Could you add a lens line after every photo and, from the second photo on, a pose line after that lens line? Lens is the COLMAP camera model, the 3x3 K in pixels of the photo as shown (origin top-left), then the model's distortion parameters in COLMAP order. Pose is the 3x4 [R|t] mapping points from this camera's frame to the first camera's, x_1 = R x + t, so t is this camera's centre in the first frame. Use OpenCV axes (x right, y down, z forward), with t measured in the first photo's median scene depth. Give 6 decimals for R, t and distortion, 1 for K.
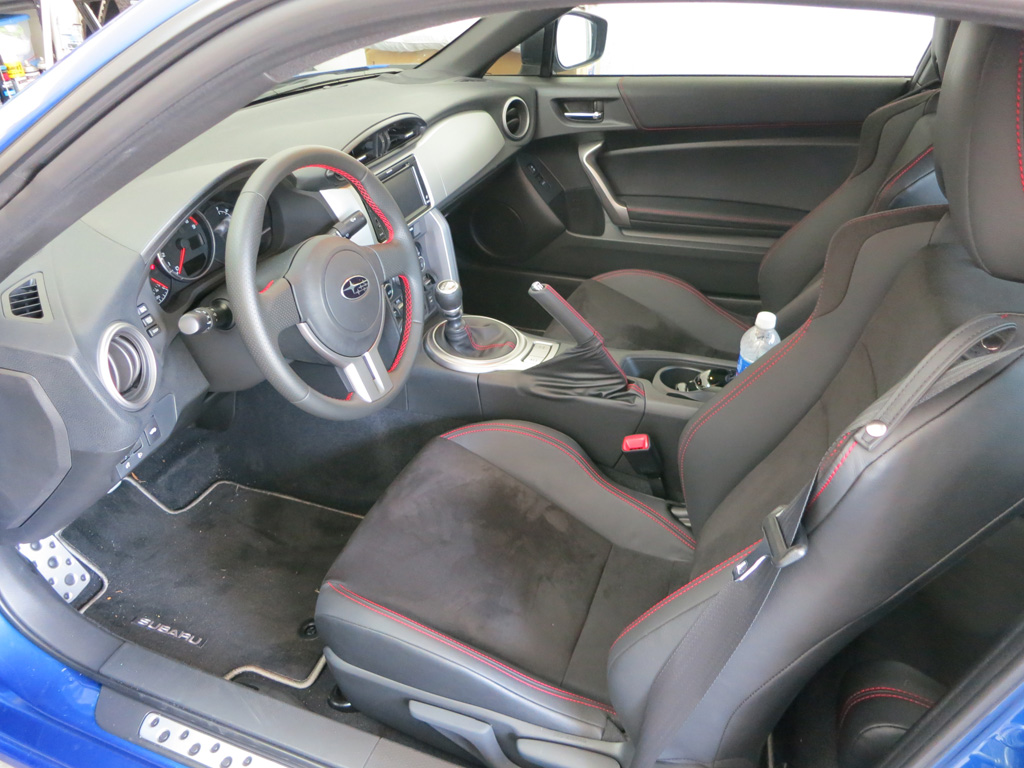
lens RADIAL K [[777.3, 0, 508.6], [0, 777.3, 355.2], [0, 0, 1]] dist [-0.011176, 0.003197]
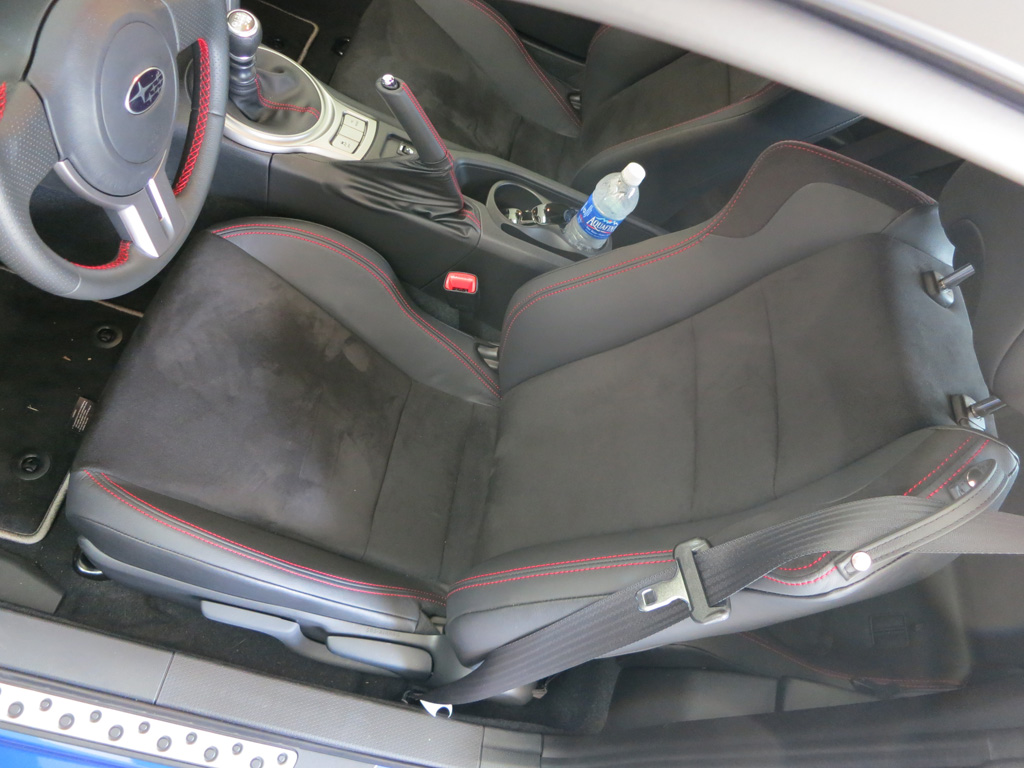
lens RADIAL K [[777.3, 0, 508.6], [0, 777.3, 355.2], [0, 0, 1]] dist [-0.011176, 0.003197]
pose [[0.892335, 0.040643, 0.449541, -0.179380], [-0.260238, 0.860070, 0.438812, -0.215977], [-0.368802, -0.508554, 0.778047, 0.268666]]
